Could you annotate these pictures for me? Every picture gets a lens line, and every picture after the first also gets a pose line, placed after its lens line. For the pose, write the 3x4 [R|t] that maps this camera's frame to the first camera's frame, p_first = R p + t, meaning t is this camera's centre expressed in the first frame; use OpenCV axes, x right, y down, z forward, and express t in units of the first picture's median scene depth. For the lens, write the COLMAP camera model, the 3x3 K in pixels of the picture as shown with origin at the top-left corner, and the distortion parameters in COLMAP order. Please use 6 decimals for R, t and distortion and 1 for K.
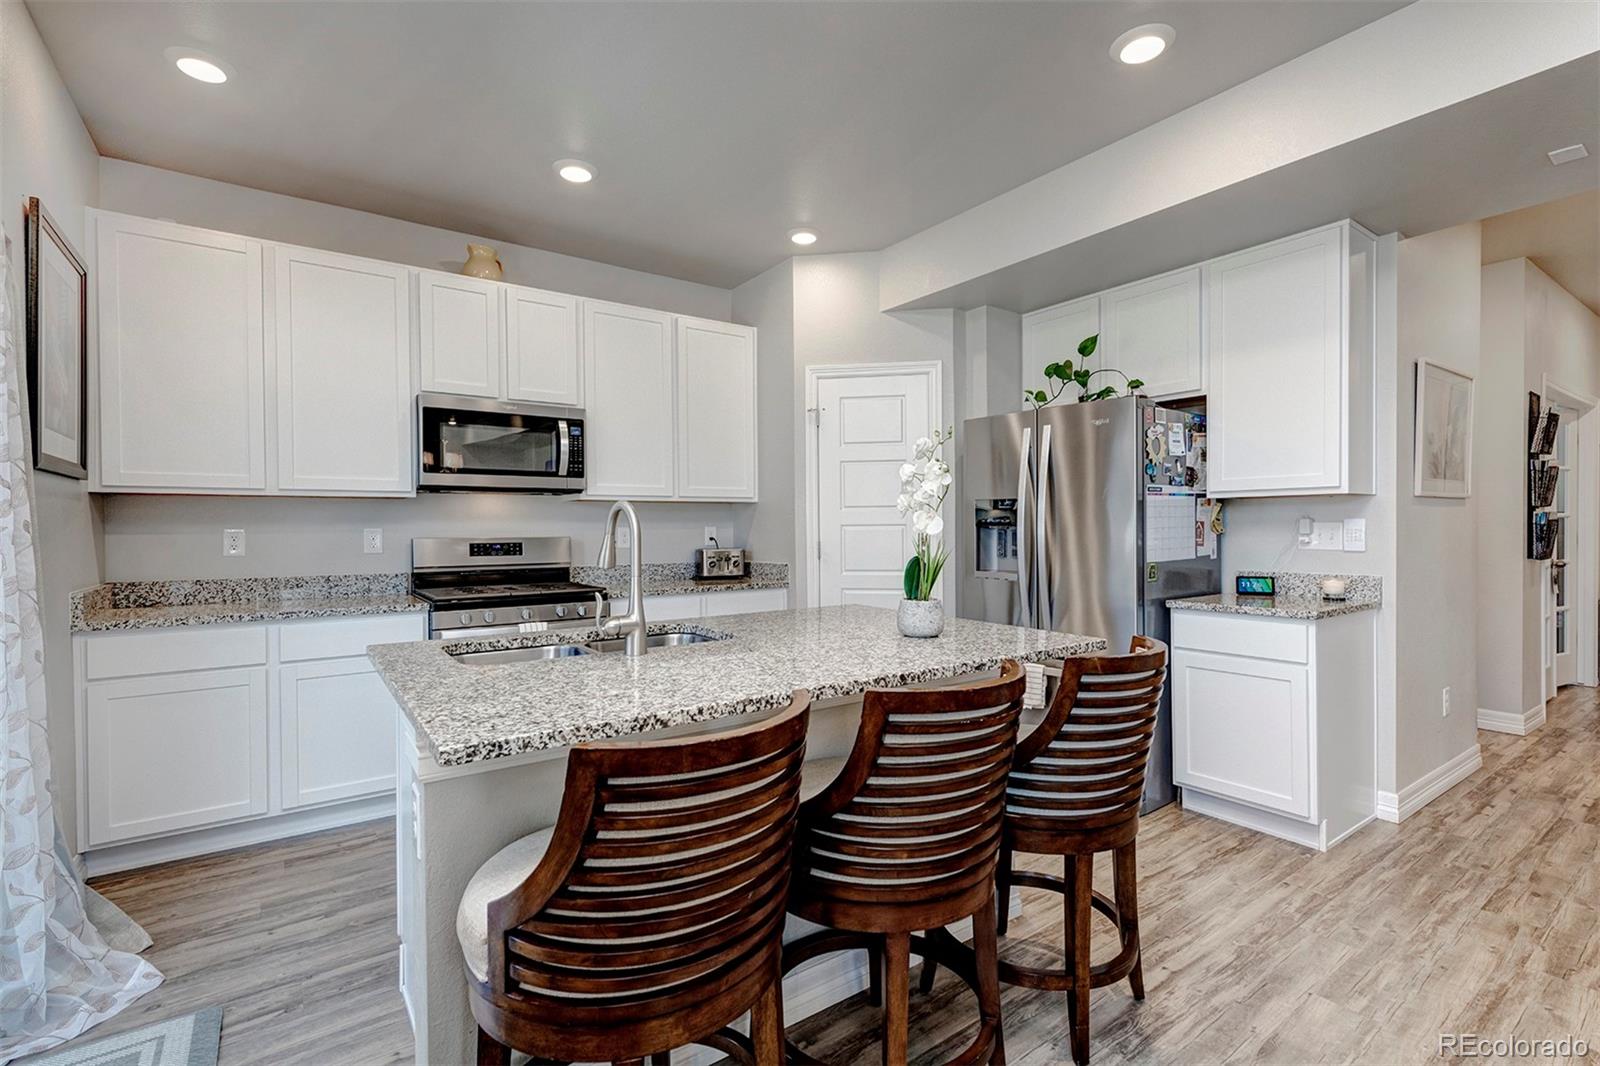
lens RADIAL K [[774.7, 0, 800.0], [0, 774.7, 533.0], [0, 0, 1]] dist [-0.006663, -0.000699]
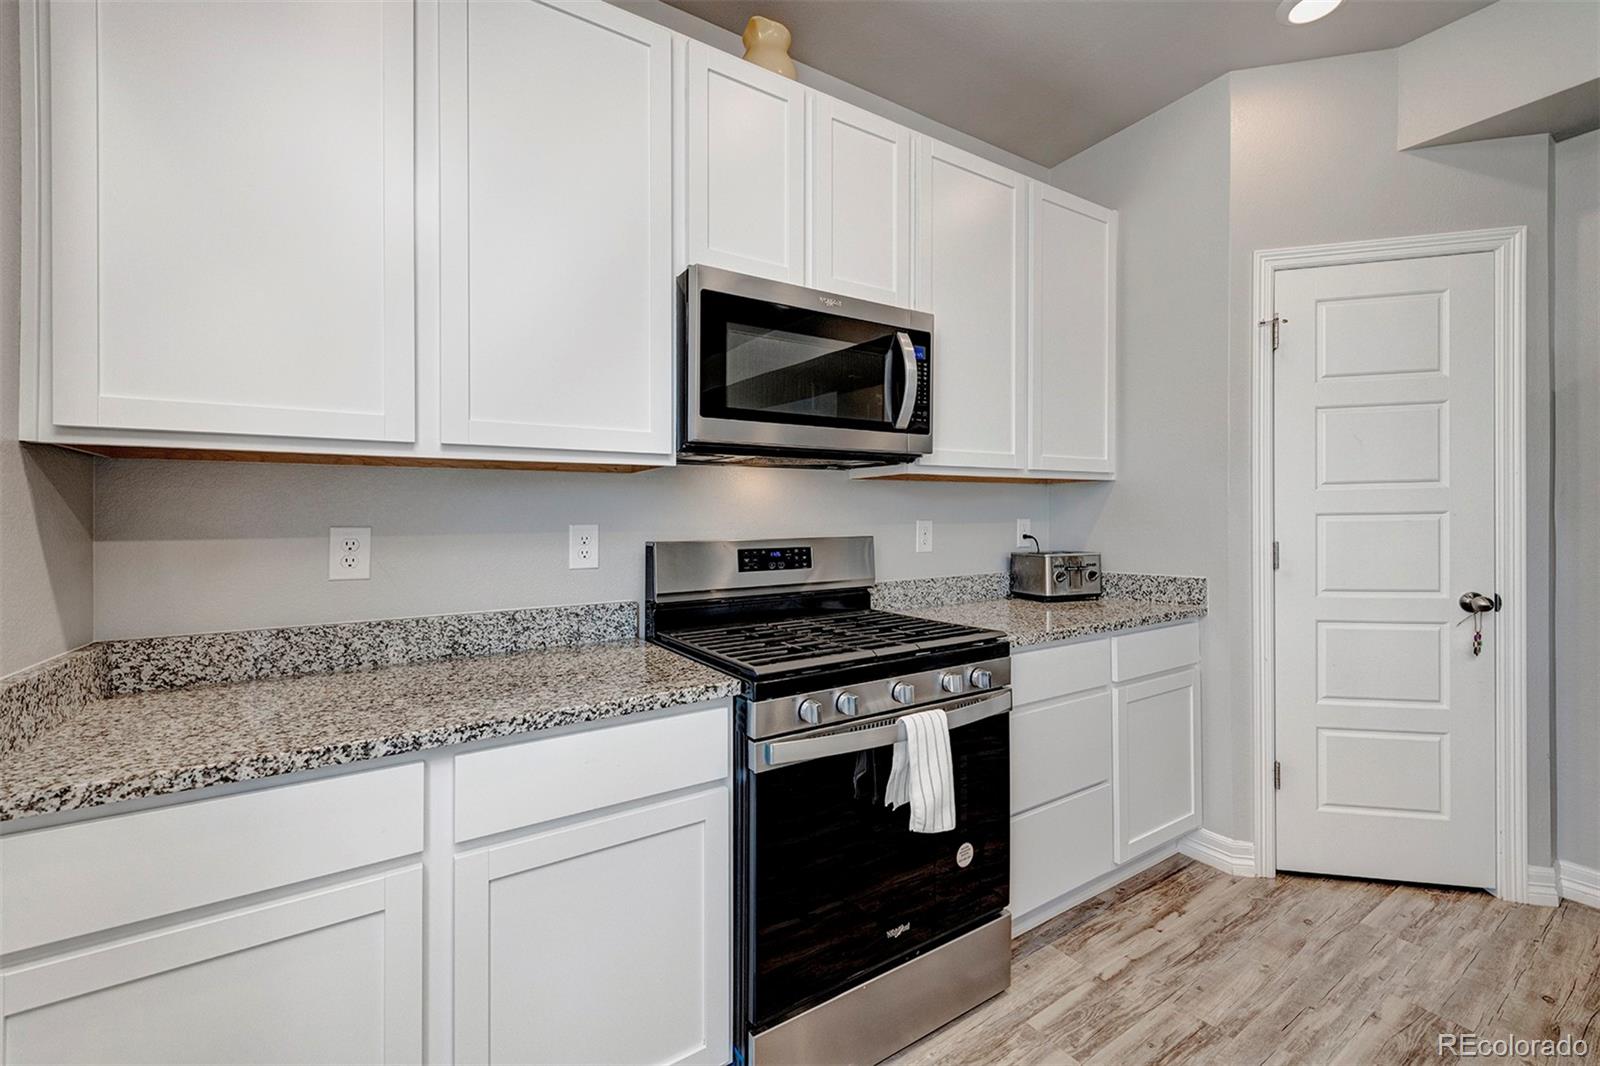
lens RADIAL K [[736.0, 0, 801.2], [0, 736.0, 500.4], [0, 0, 1]] dist [0.001633, -0.000059]
pose [[0.997081, -0.009505, -0.075761, -0.338320], [0.006791, 0.999329, -0.036005, -0.003005], [0.076053, 0.035386, 0.996476, 0.454818]]
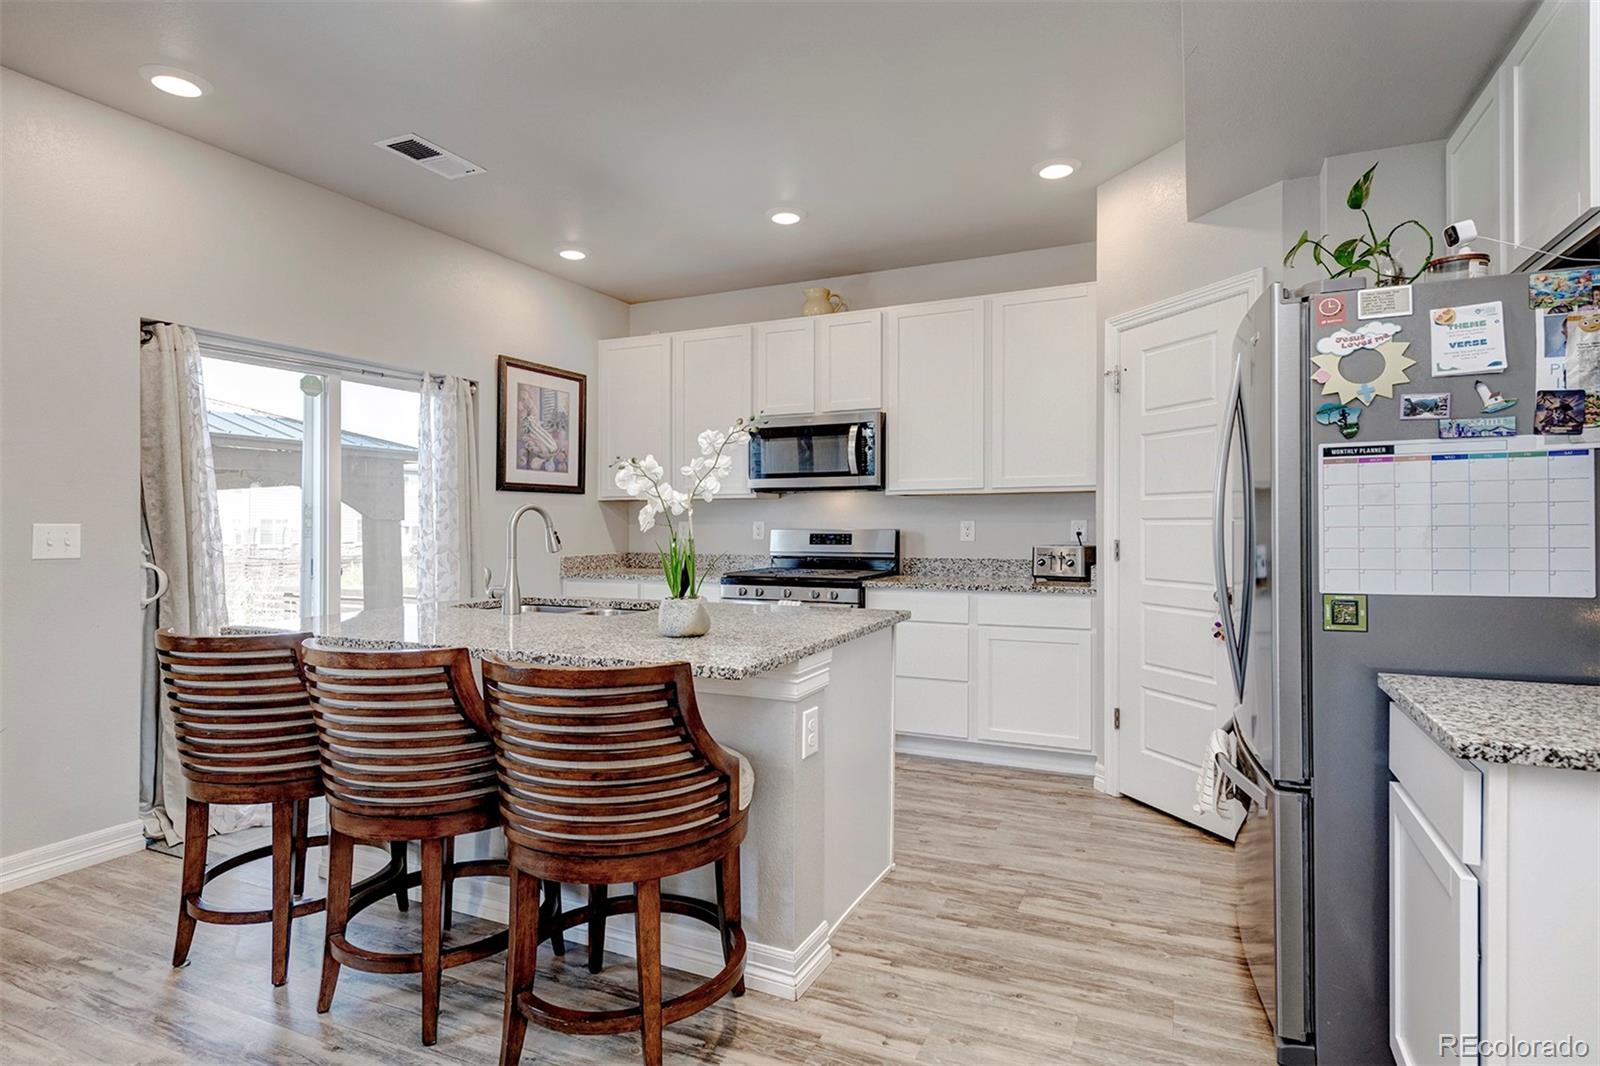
lens RADIAL K [[793.8, 0, 797.0], [0, 793.8, 514.2], [0, 0, 1]] dist [-0.001323, -0.000070]
pose [[0.484517, -0.004147, -0.874772, 0.658490], [-0.006100, 0.999948, -0.008119, -0.006852], [0.874761, 0.009269, 0.484467, 0.376633]]
